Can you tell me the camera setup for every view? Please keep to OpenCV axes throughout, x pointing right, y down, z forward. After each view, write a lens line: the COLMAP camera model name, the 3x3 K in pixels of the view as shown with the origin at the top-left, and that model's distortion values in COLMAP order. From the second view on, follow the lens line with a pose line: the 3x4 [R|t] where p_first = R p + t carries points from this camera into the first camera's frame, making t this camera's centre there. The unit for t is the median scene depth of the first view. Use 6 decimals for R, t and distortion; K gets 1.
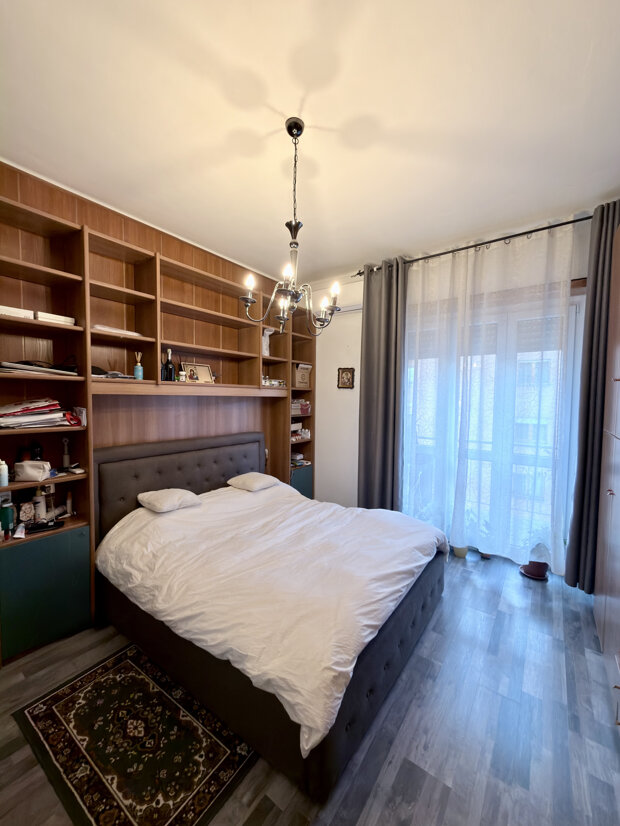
lens RADIAL K [[331.5, 0, 310.8], [0, 331.5, 413.0], [0, 0, 1]] dist [0.007361, -0.001415]
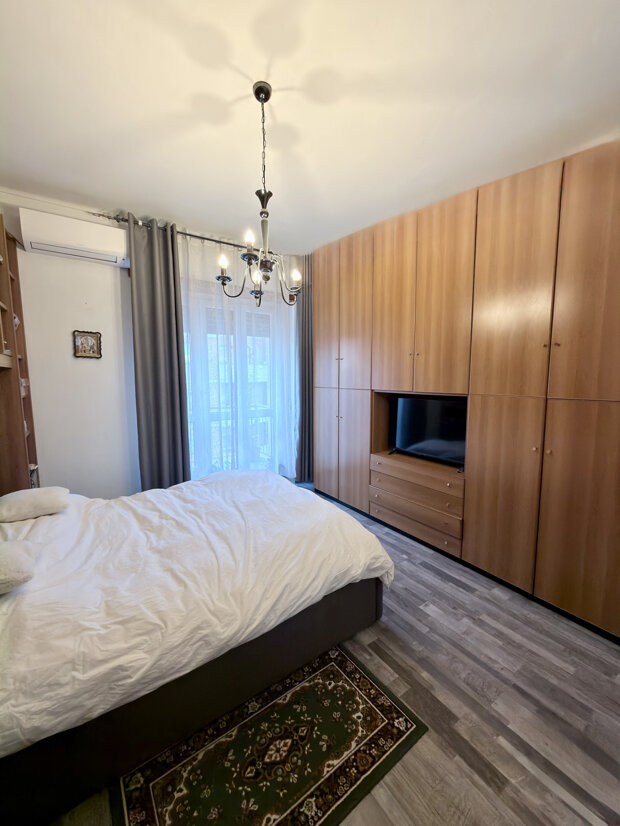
lens RADIAL K [[331.5, 0, 310.2], [0, 331.5, 413.4], [0, 0, 1]] dist [0.007361, -0.001415]
pose [[0.327651, -0.120166, 0.937126, -1.176249], [0.053817, 0.992642, 0.108469, -0.003590], [-0.943265, 0.014894, 0.331707, 0.614637]]
